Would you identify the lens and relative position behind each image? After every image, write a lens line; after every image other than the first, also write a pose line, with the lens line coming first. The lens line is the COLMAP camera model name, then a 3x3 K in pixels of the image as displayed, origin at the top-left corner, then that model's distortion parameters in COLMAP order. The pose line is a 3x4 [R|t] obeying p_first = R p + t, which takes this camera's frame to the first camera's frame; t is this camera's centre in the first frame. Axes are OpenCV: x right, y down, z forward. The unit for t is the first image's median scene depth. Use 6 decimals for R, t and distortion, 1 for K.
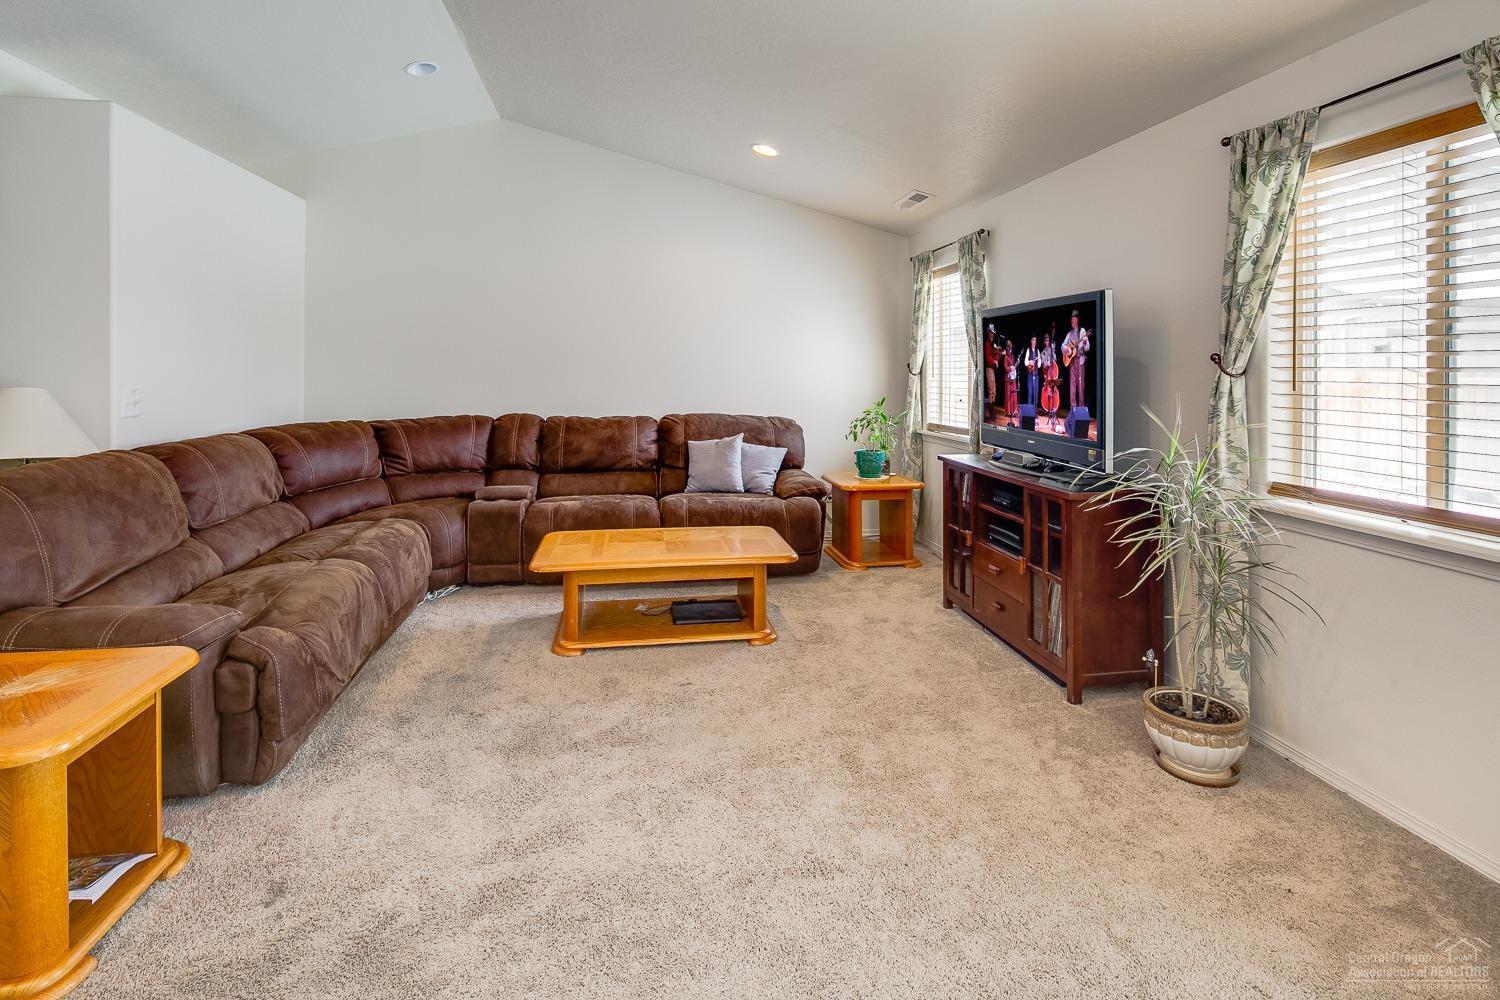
lens RADIAL K [[720.8, 0, 744.2], [0, 720.8, 368.9], [0, 0, 1]] dist [0.002467, -0.004045]
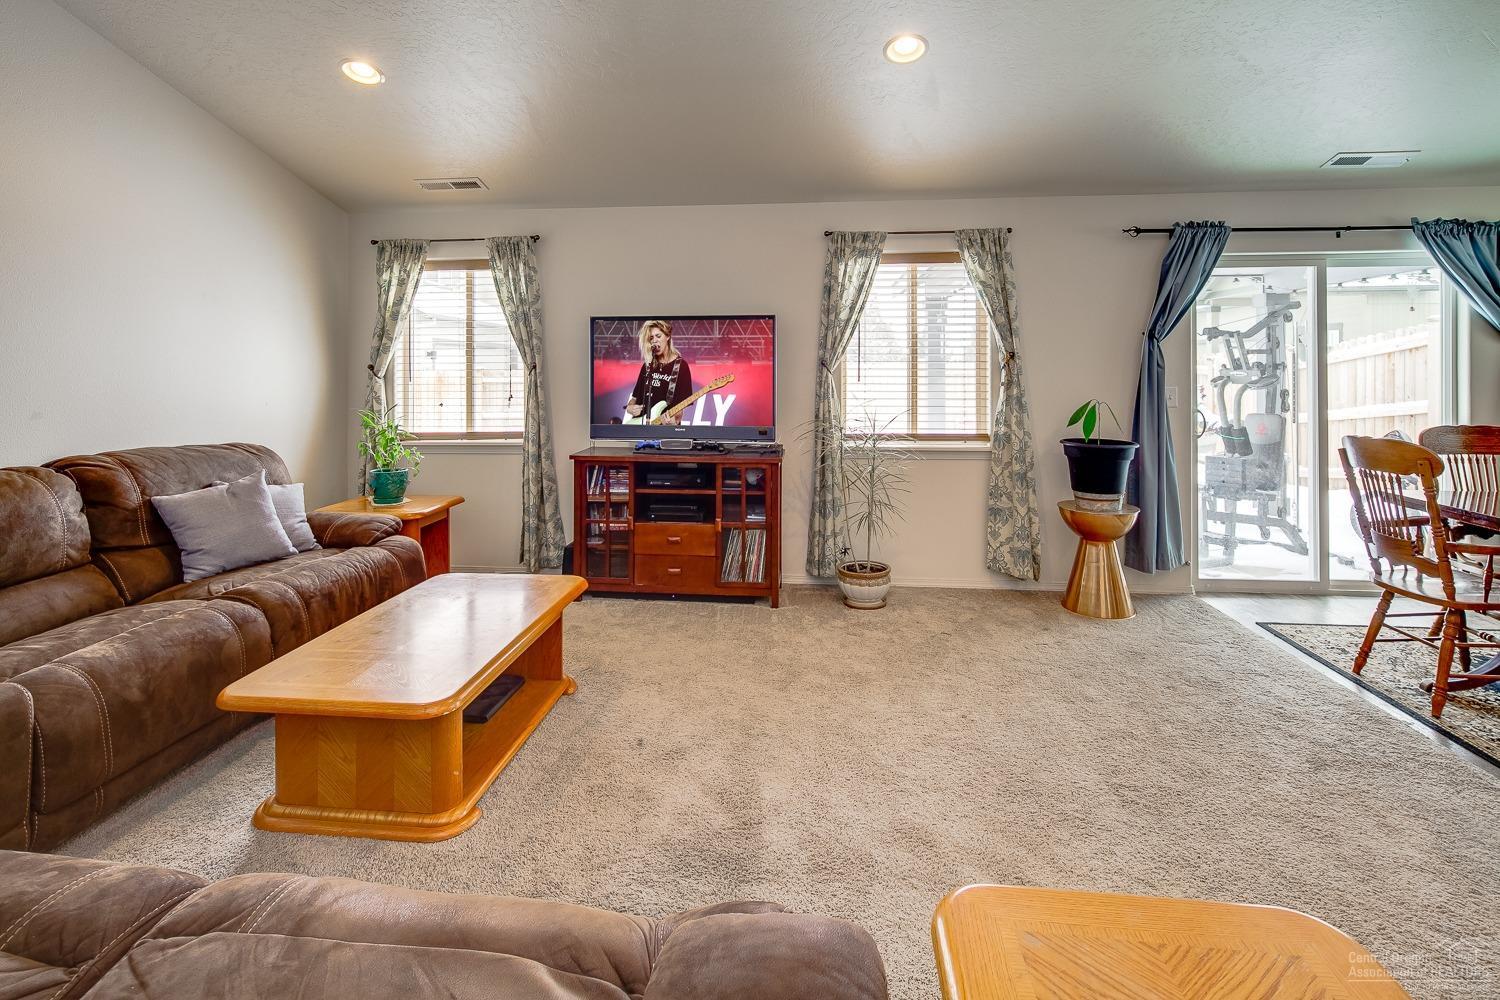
lens RADIAL K [[720.8, 0, 744.2], [0, 720.8, 368.9], [0, 0, 1]] dist [0.002467, -0.004045]
pose [[0.260692, -0.002610, 0.965418, -0.543312], [0.003894, 0.999991, 0.001652, -0.002687], [-0.965414, 0.003329, 0.260700, 0.411012]]
